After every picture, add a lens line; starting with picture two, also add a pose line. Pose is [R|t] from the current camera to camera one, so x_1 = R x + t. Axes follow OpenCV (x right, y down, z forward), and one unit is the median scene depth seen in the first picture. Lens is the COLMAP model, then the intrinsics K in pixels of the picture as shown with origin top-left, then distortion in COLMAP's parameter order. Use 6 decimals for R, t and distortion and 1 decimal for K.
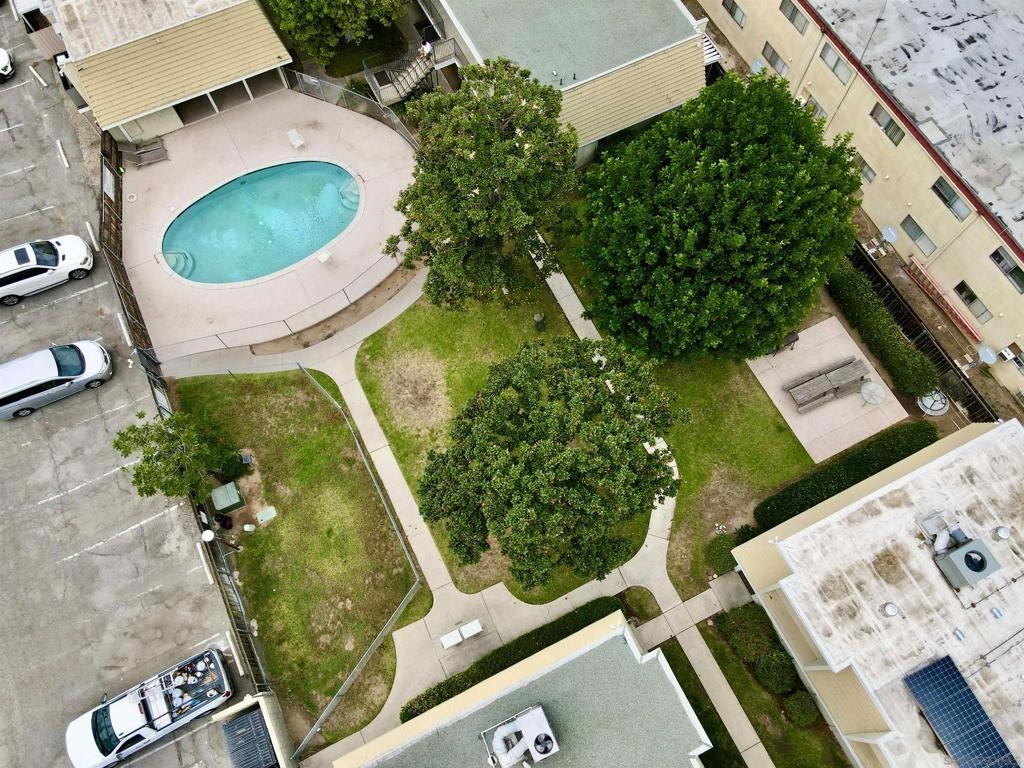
lens RADIAL K [[746.4, 0, 508.3], [0, 746.4, 382.8], [0, 0, 1]] dist [0.001416, -0.003478]
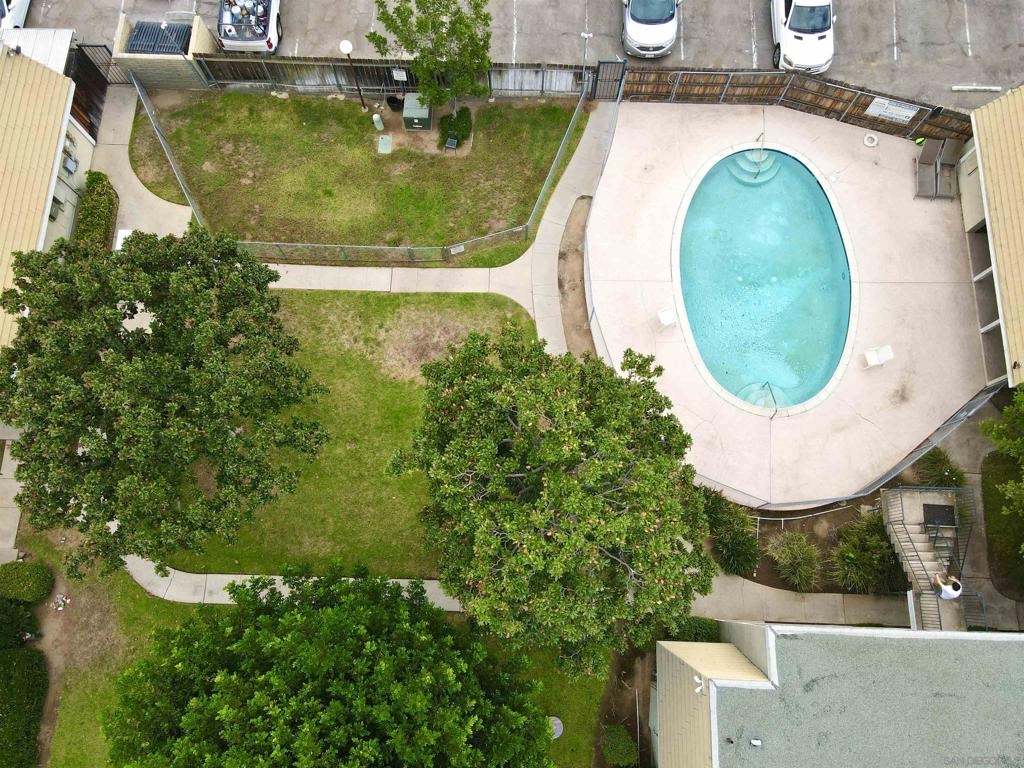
lens RADIAL K [[746.4, 0, 507.7], [0, 746.4, 386.6], [0, 0, 1]] dist [0.001416, -0.003478]
pose [[-0.471811, 0.853831, -0.219927, 0.044654], [-0.818623, -0.331563, 0.468958, -0.424562], [0.327491, 0.401297, 0.855401, 0.379448]]
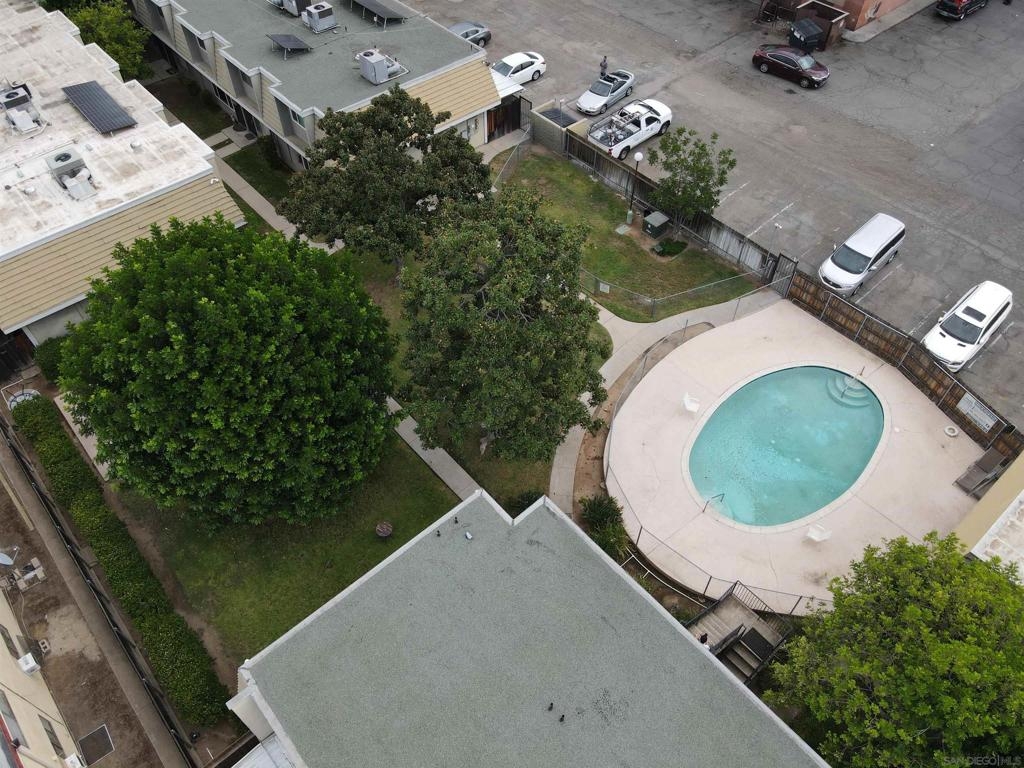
lens RADIAL K [[746.4, 0, 508.3], [0, 746.4, 384.7], [0, 0, 1]] dist [0.001416, -0.003478]
pose [[-0.967160, 0.202241, -0.153947, 0.101098], [-0.233052, -0.463920, 0.854672, -0.910304], [0.101431, 0.862483, 0.495818, 0.546119]]
